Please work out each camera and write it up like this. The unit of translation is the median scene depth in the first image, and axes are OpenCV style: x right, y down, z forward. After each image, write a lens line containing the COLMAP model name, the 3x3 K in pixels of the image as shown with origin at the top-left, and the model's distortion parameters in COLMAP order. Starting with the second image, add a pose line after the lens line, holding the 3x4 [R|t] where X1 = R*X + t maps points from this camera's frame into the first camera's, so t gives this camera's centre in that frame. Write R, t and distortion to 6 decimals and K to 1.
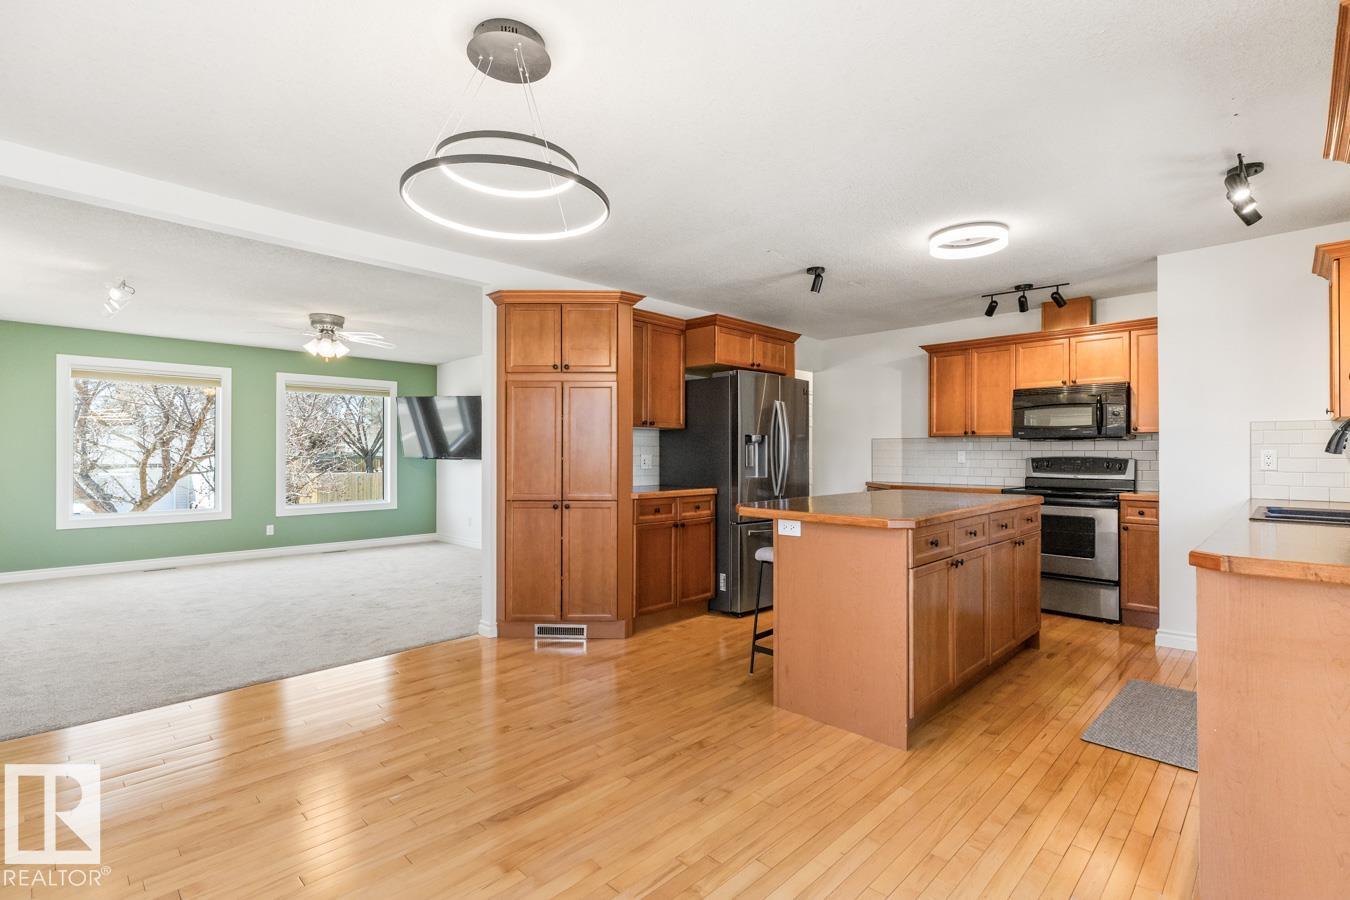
lens RADIAL K [[651.3, 0, 671.5], [0, 651.3, 450.0], [0, 0, 1]] dist [0.004411, -0.000616]
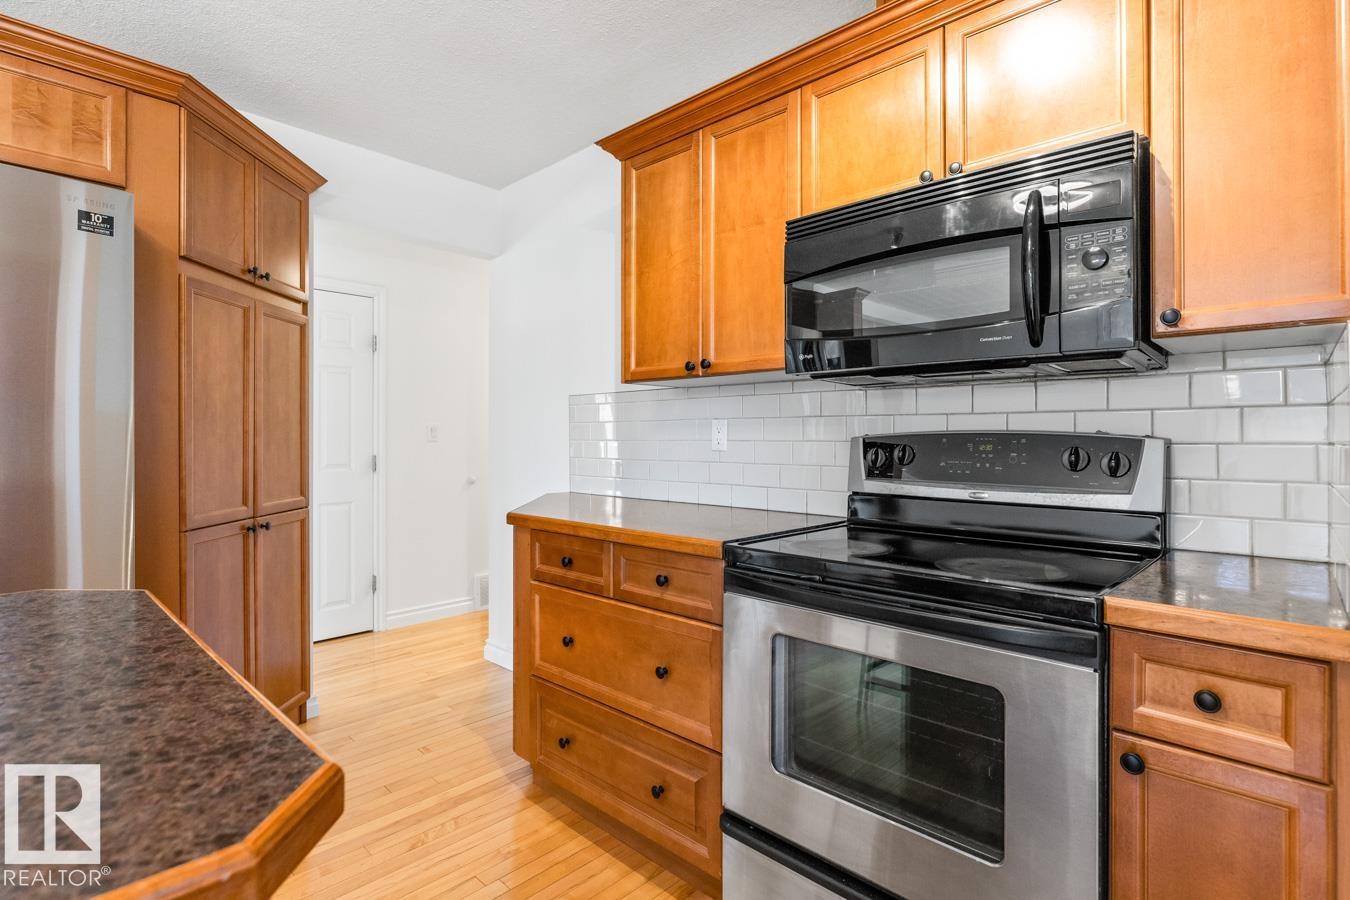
lens RADIAL K [[658.4, 0, 691.0], [0, 658.4, 434.3], [0, 0, 1]] dist [-0.004841, -0.000573]
pose [[0.999853, -0.004845, 0.016474, 0.520087], [0.004769, 0.999978, 0.004647, 0.010503], [-0.016496, -0.004567, 0.999853, 0.748136]]
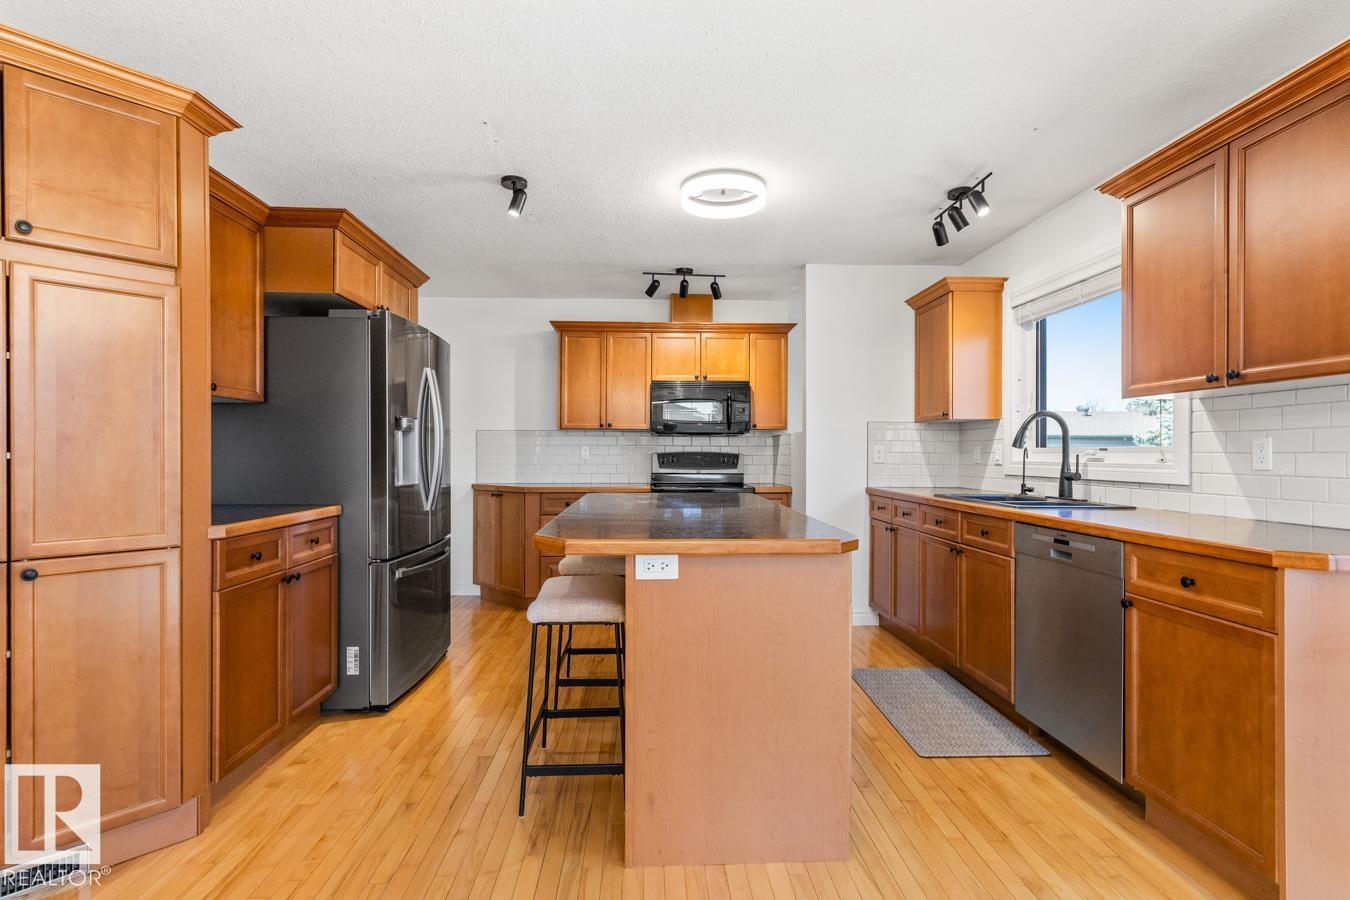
lens RADIAL K [[651.3, 0, 667.6], [0, 651.3, 455.3], [0, 0, 1]] dist [0.004411, -0.000616]
pose [[0.668797, -0.003728, 0.743436, -0.176236], [-0.005676, 0.999933, 0.010121, 0.005906], [-0.743423, -0.010988, 0.668731, 0.391188]]
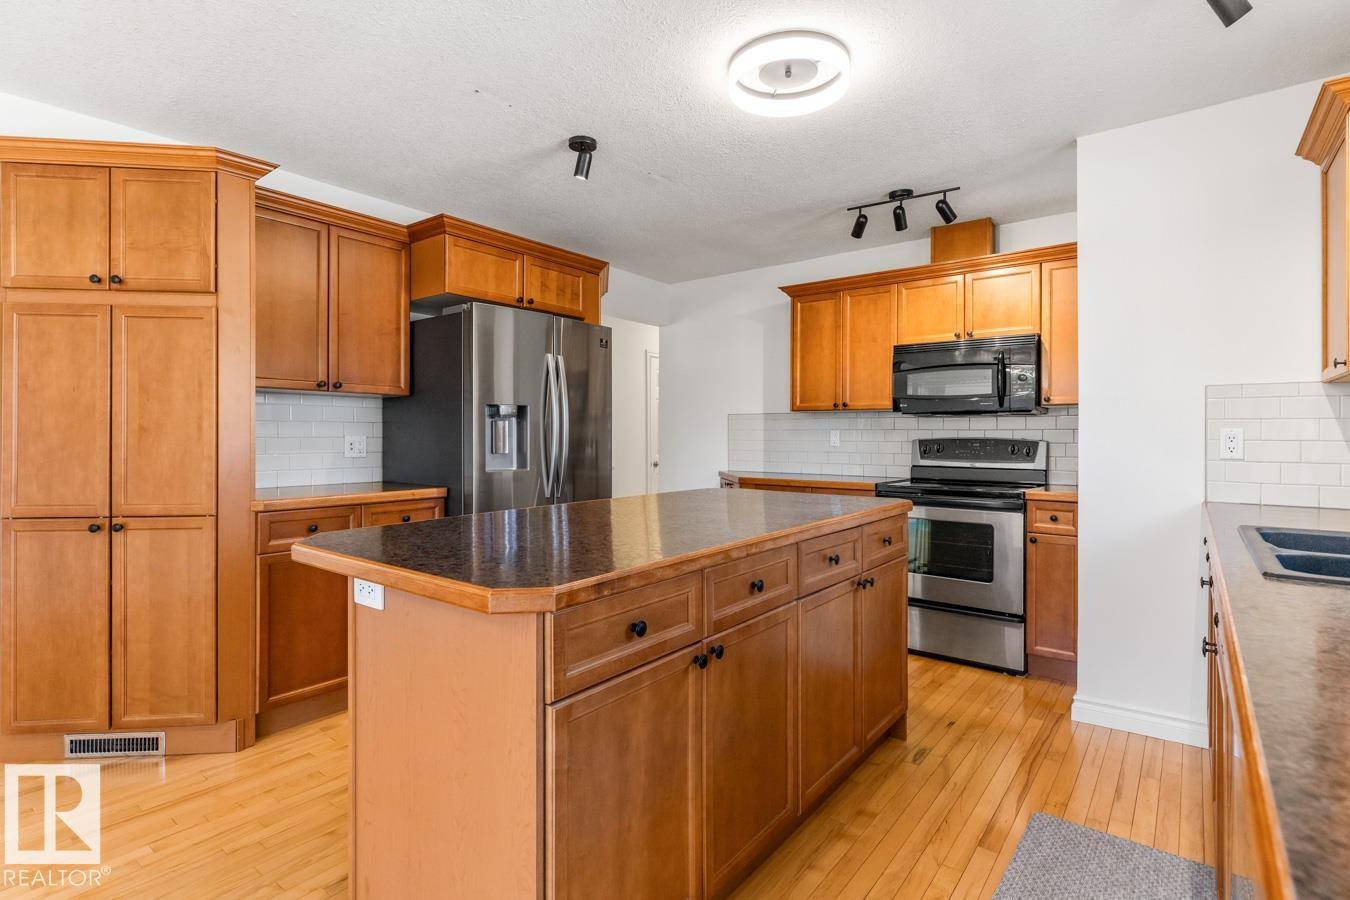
lens RADIAL K [[662.5, 0, 703.2], [0, 662.5, 435.5], [0, 0, 1]] dist [-0.002478, -0.000831]
pose [[0.991134, -0.000348, 0.132868, 0.239003], [-0.000671, 0.999971, 0.007624, 0.002256], [-0.132867, -0.007646, 0.991104, 0.328359]]
